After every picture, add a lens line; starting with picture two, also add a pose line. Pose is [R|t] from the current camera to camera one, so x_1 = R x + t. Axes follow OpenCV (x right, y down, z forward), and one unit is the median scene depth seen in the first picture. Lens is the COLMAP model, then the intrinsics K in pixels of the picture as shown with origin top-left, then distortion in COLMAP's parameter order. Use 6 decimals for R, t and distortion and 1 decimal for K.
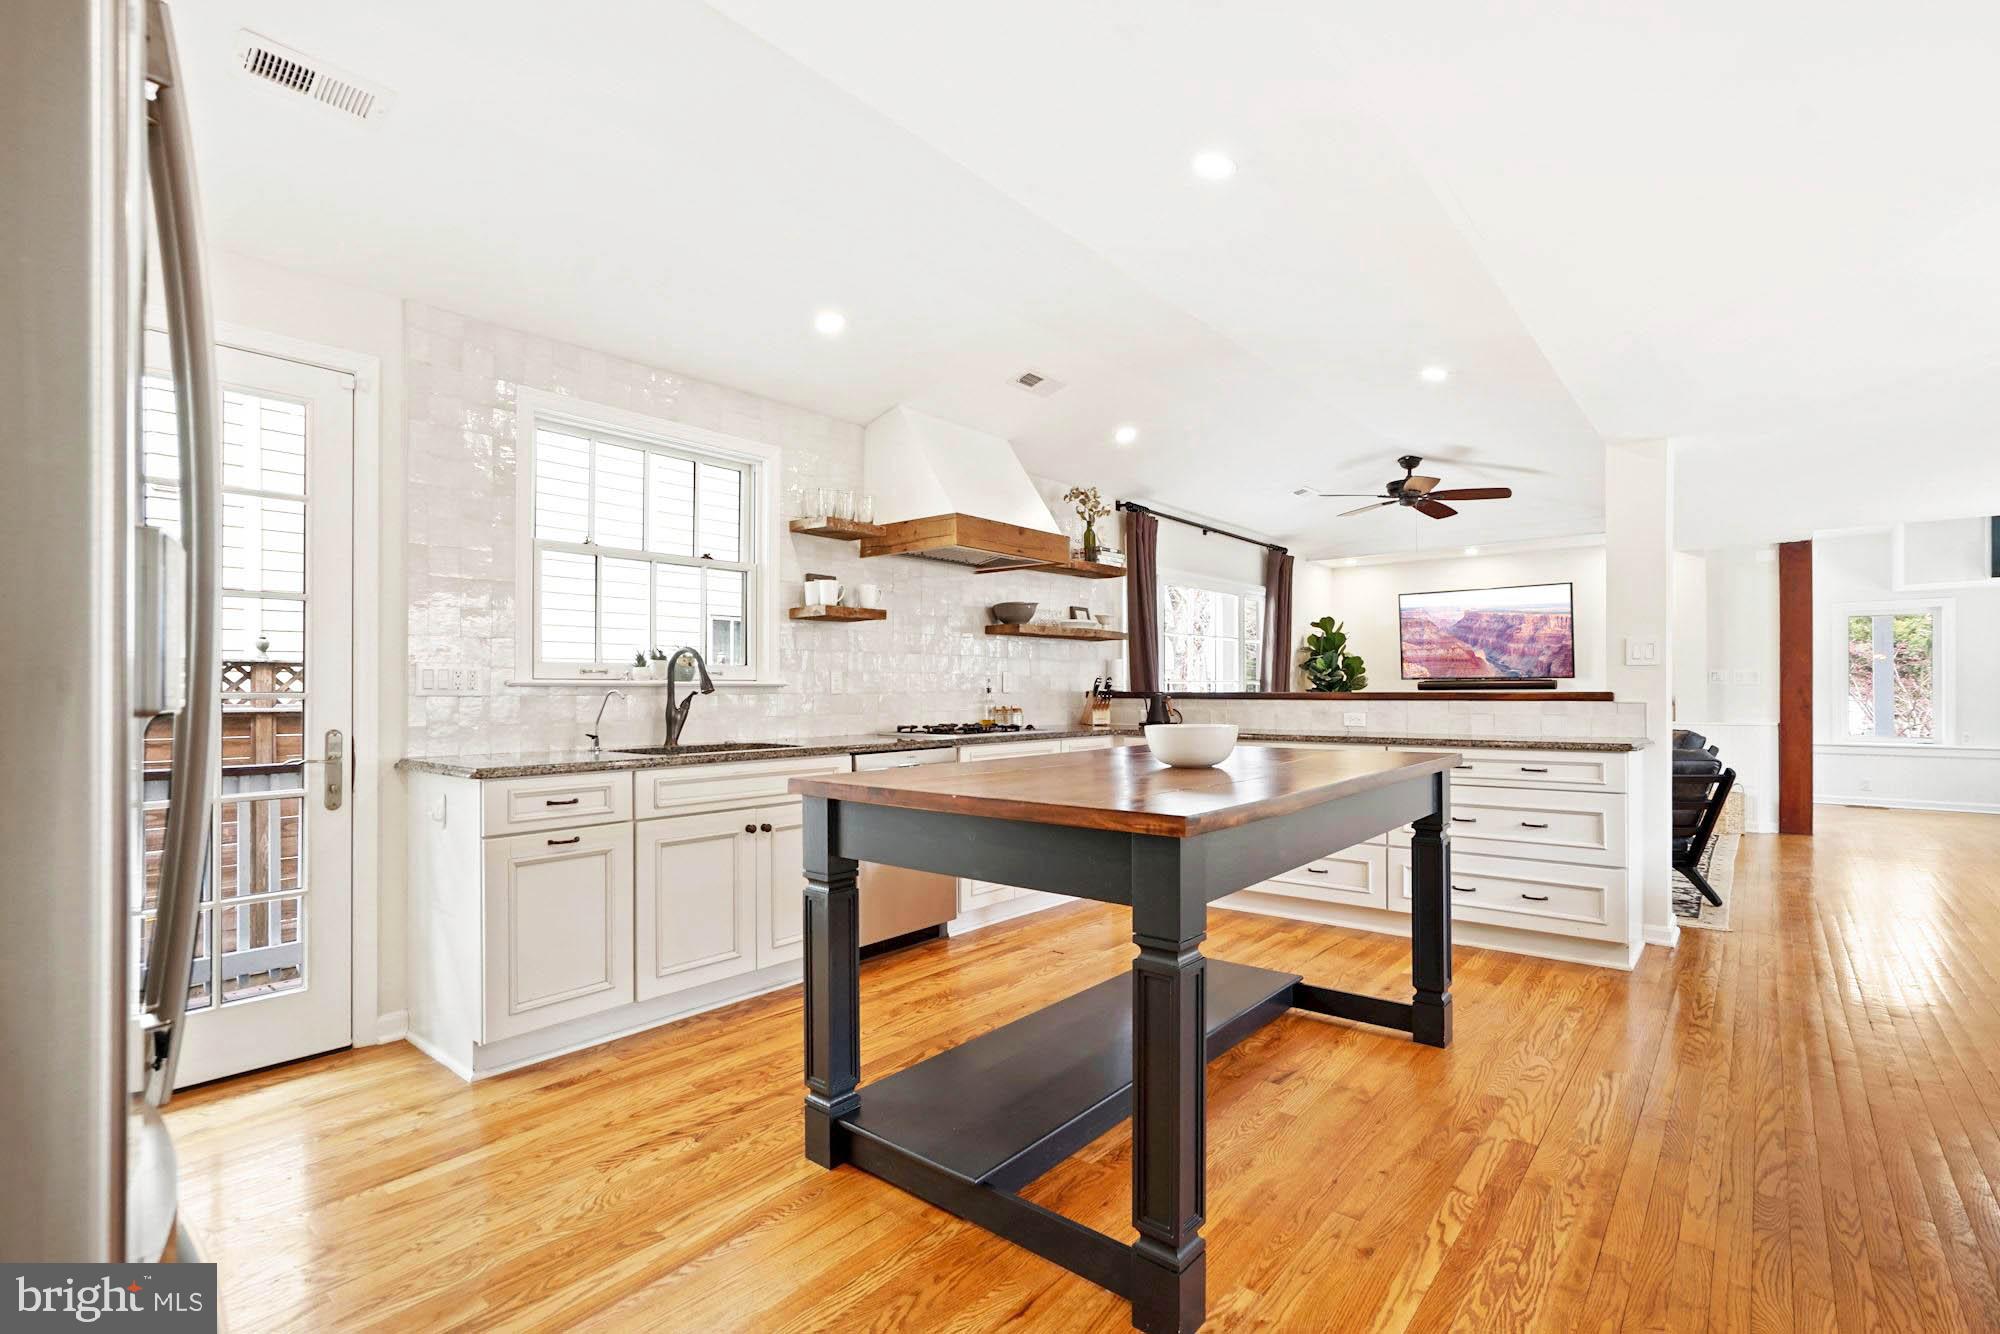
lens RADIAL K [[919.0, 0, 993.9], [0, 919.0, 681.2], [0, 0, 1]] dist [-0.007620, 0.006657]
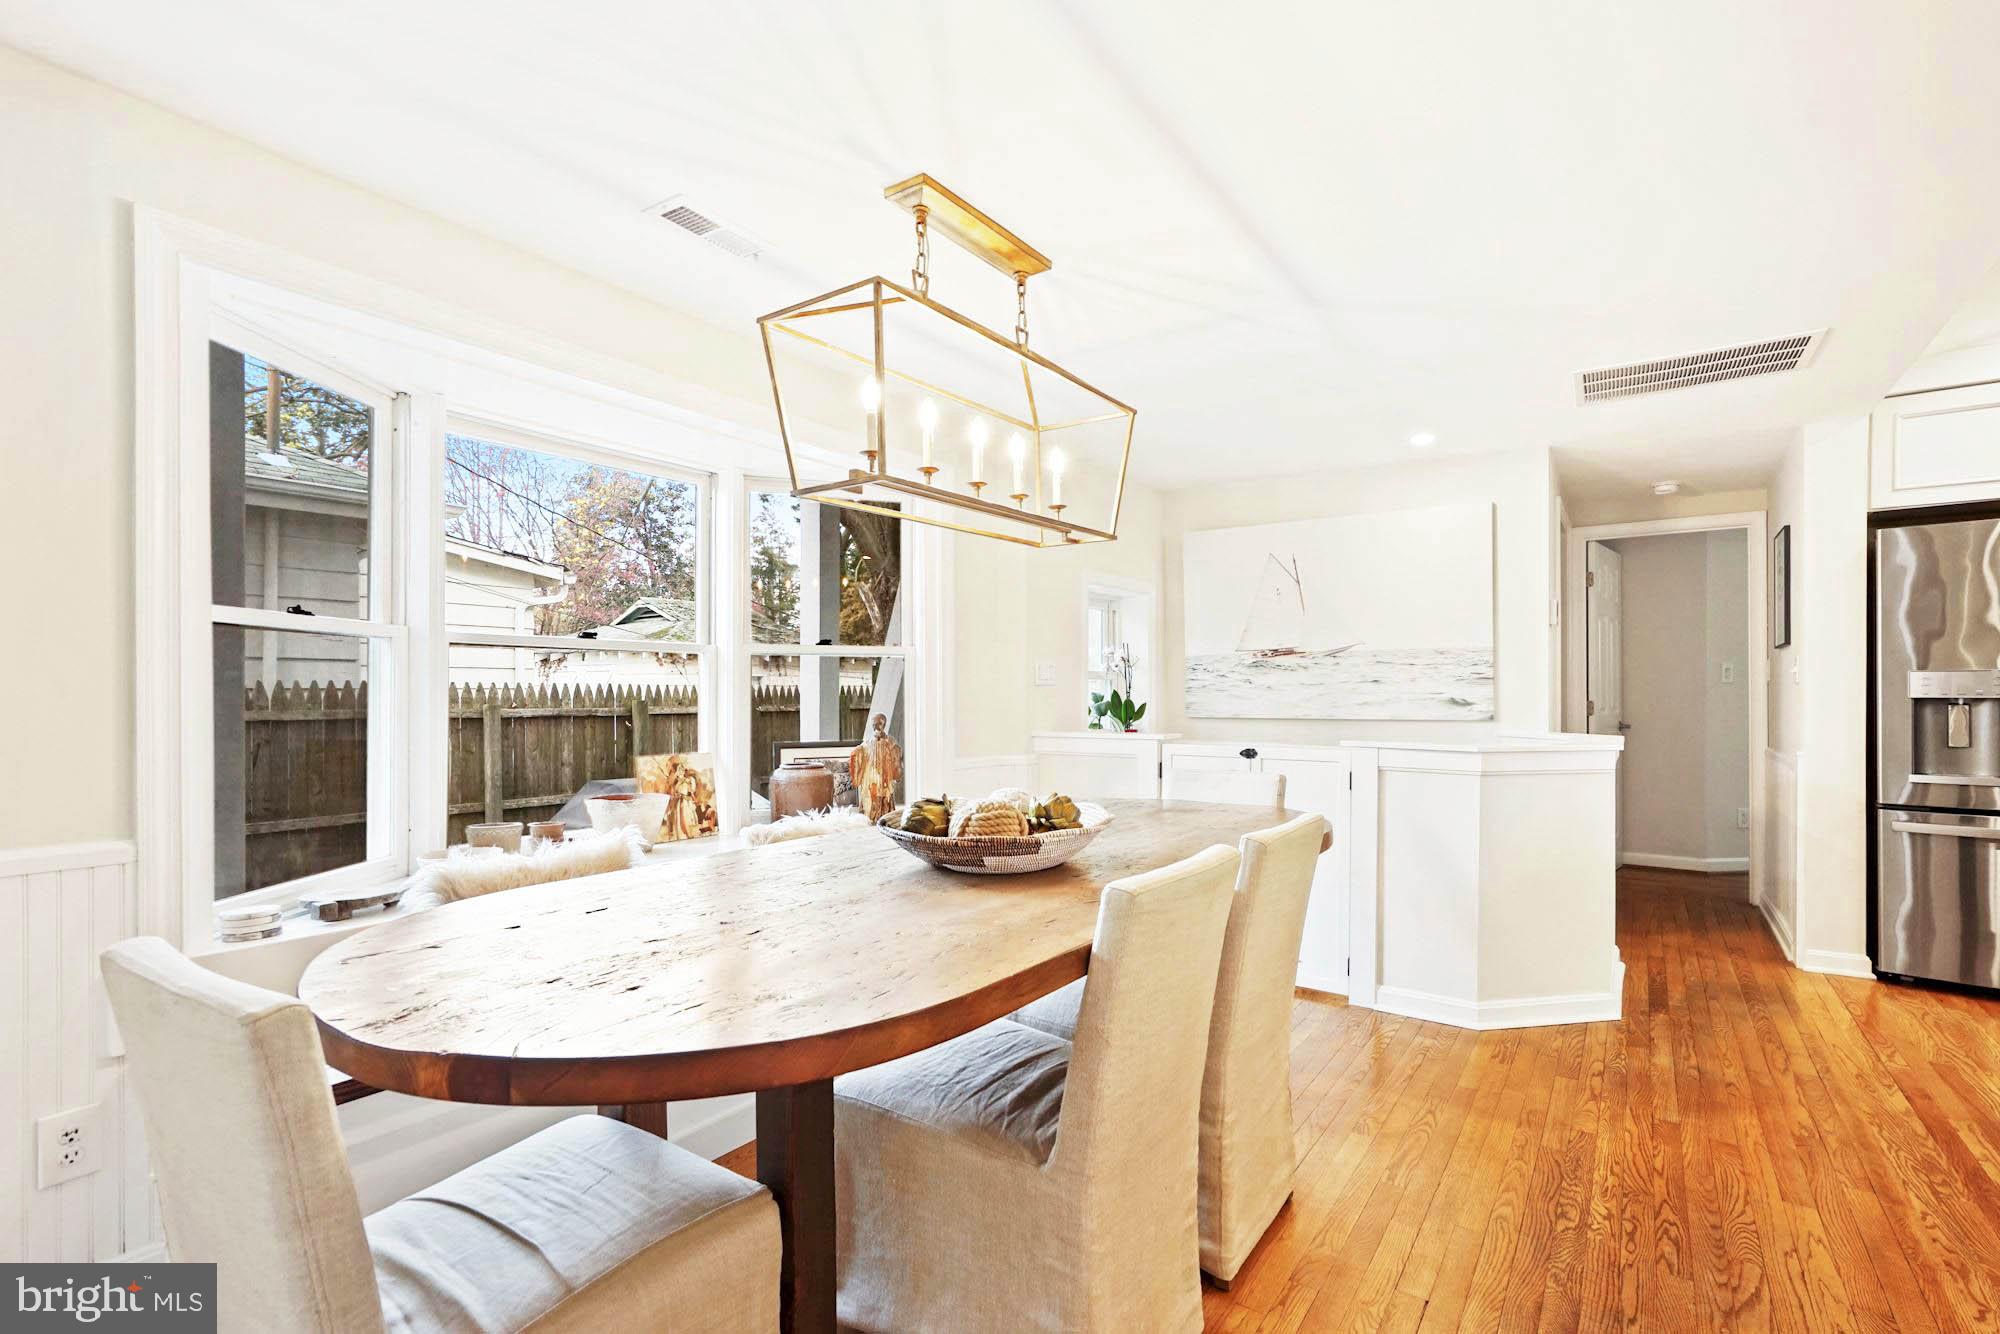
lens RADIAL K [[919.0, 0, 1004.9], [0, 919.0, 686.7], [0, 0, 1]] dist [-0.007620, 0.006657]
pose [[-0.995478, 0.000167, -0.094996, 0.770375], [0.000912, 0.999969, -0.007802, 0.004160], [0.094992, -0.007854, -0.995447, 0.852895]]
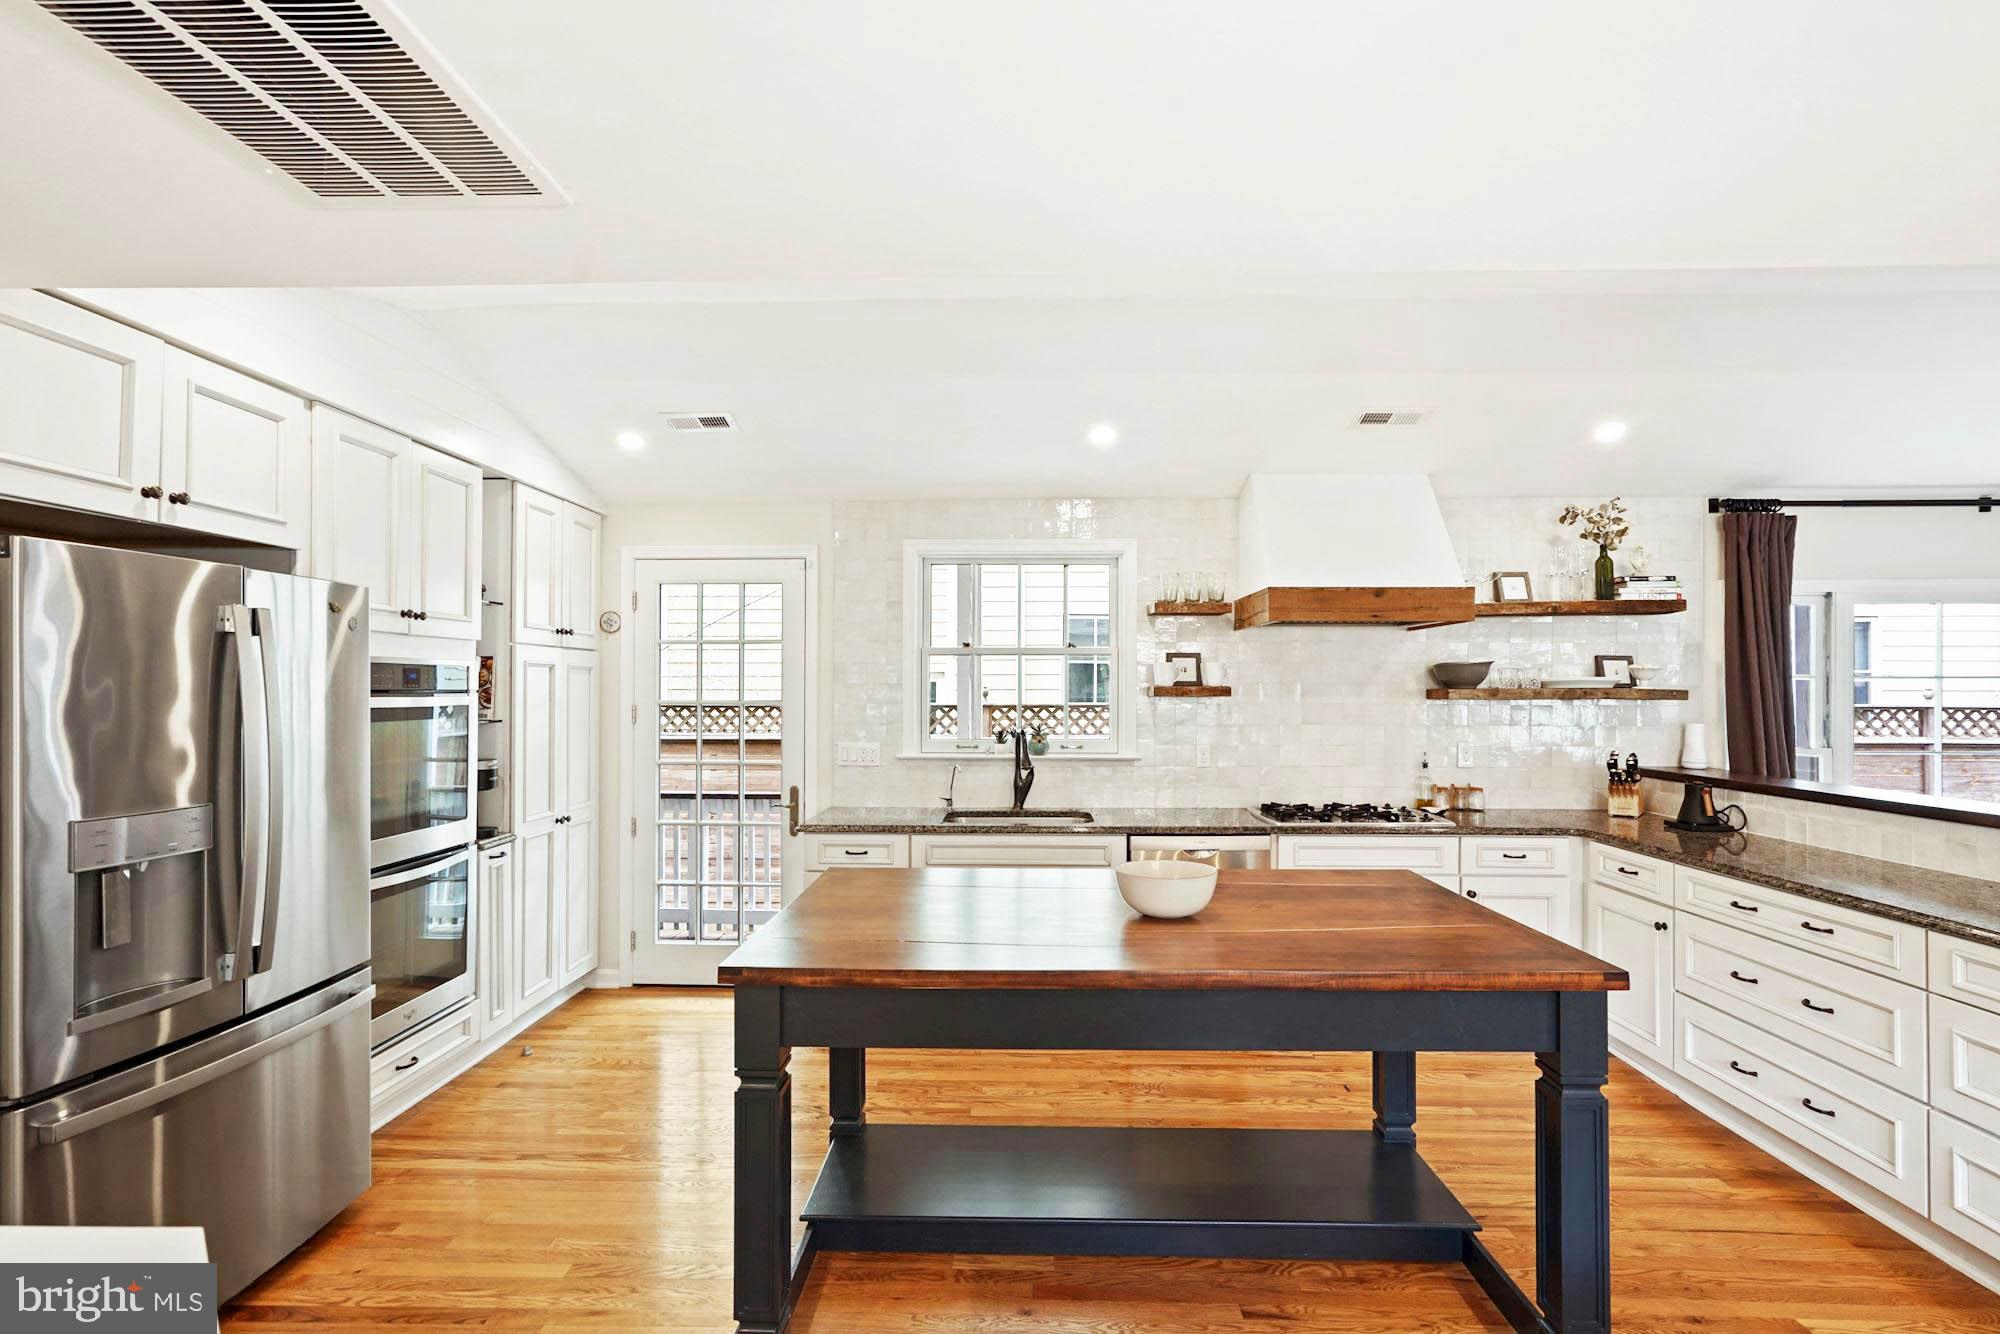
lens RADIAL K [[919.0, 0, 1001.5], [0, 919.0, 680.8], [0, 0, 1]] dist [-0.007620, 0.006657]
pose [[0.625204, -0.004429, -0.780449, 0.487500], [0.004487, 0.999988, -0.002080, -0.080588], [0.780449, -0.002202, 0.625216, 0.184069]]
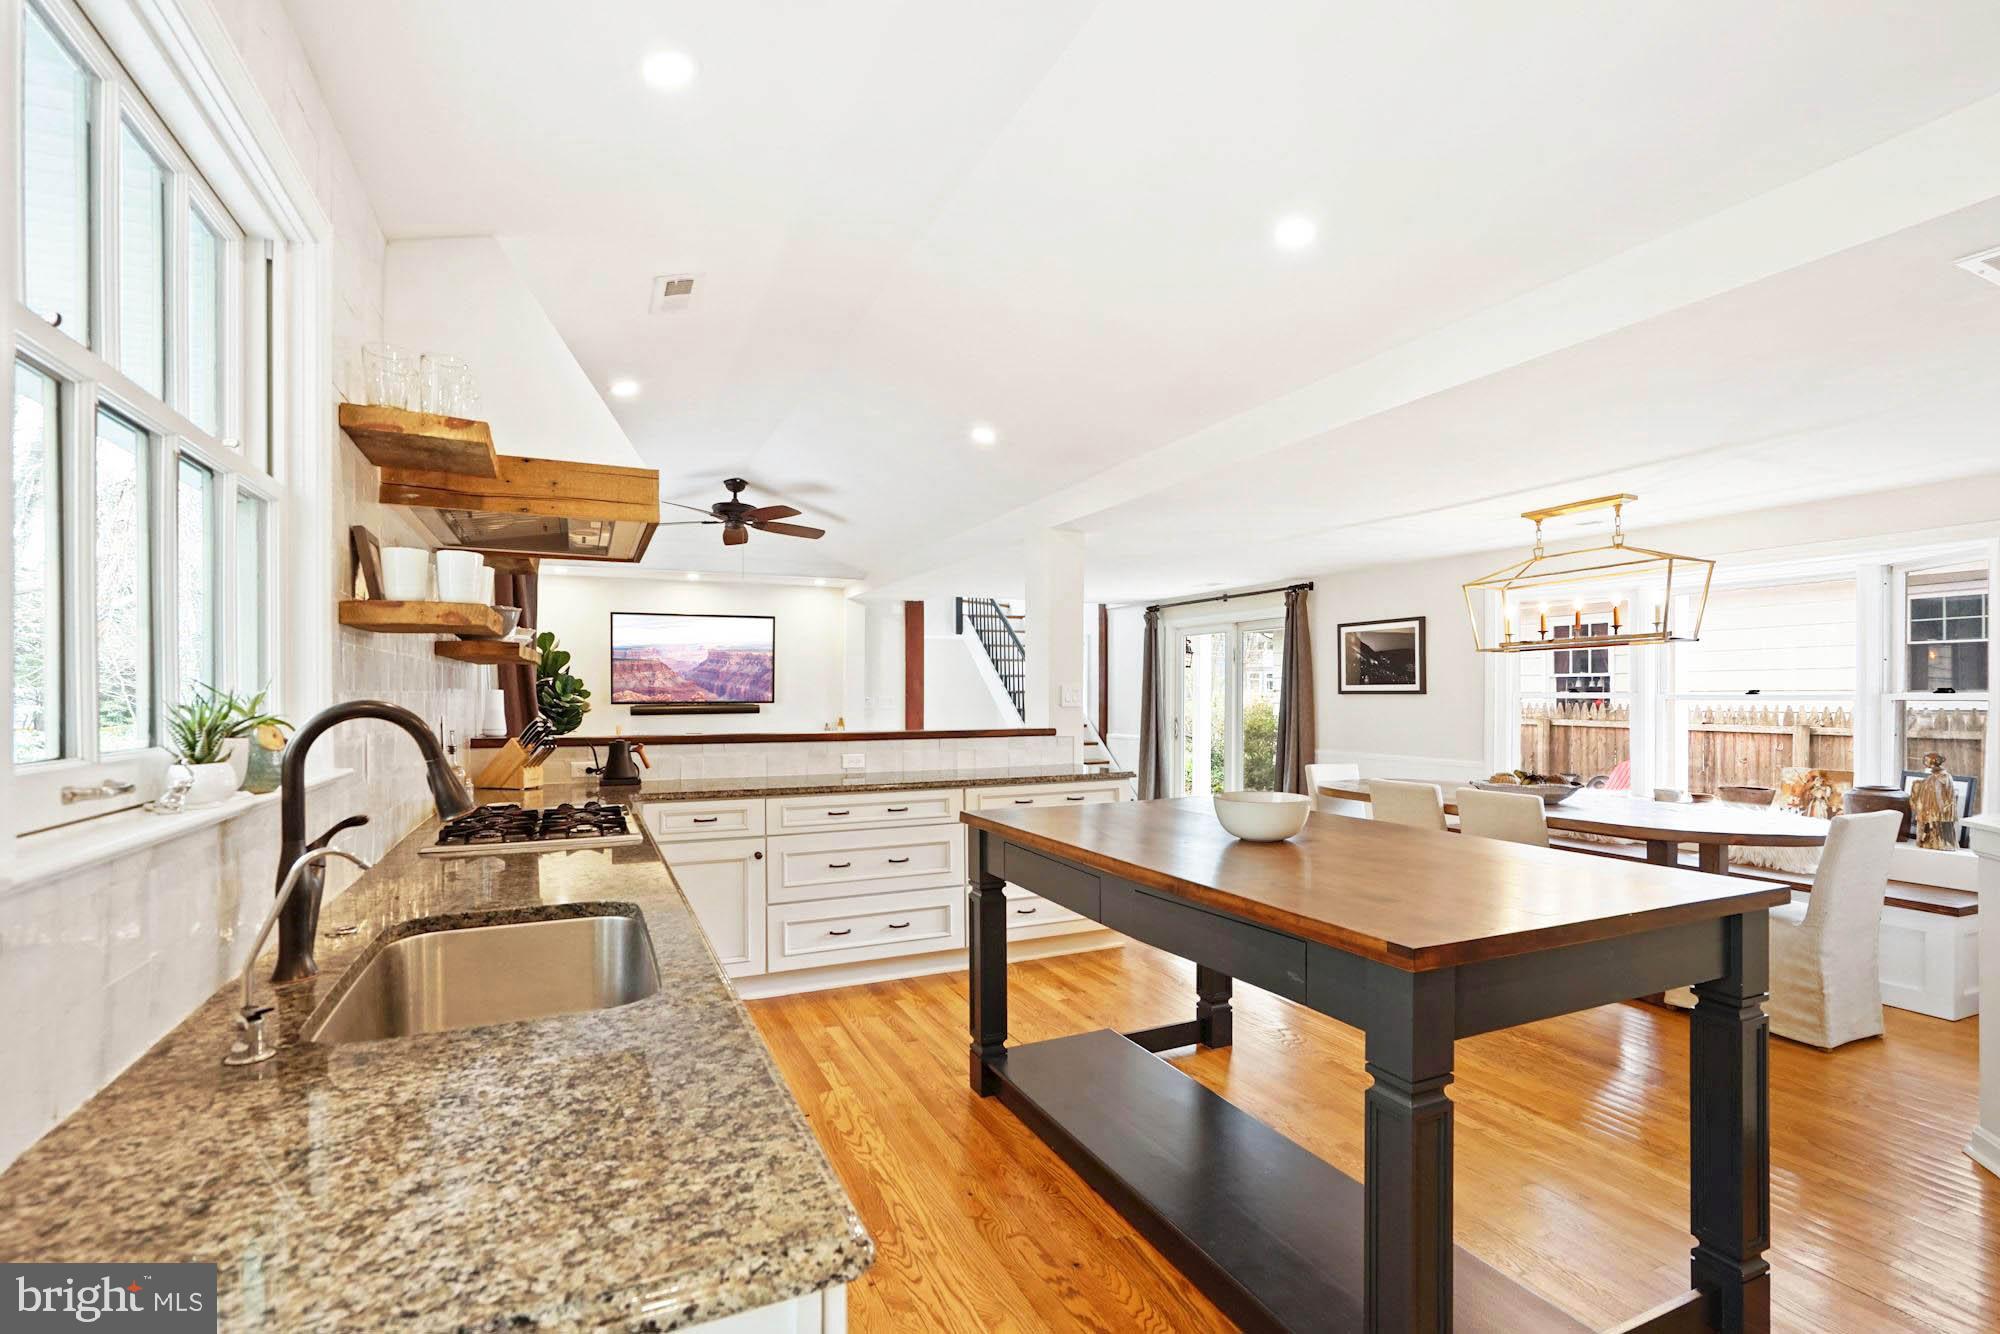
lens RADIAL K [[919.0, 0, 1000.0], [0, 919.0, 695.4], [0, 0, 1]] dist [-0.007620, 0.006657]
pose [[0.421825, -0.002711, 0.906673, -0.462827], [-0.005911, 0.999966, 0.005740, -0.037808], [-0.906658, -0.007780, 0.421795, 0.502551]]
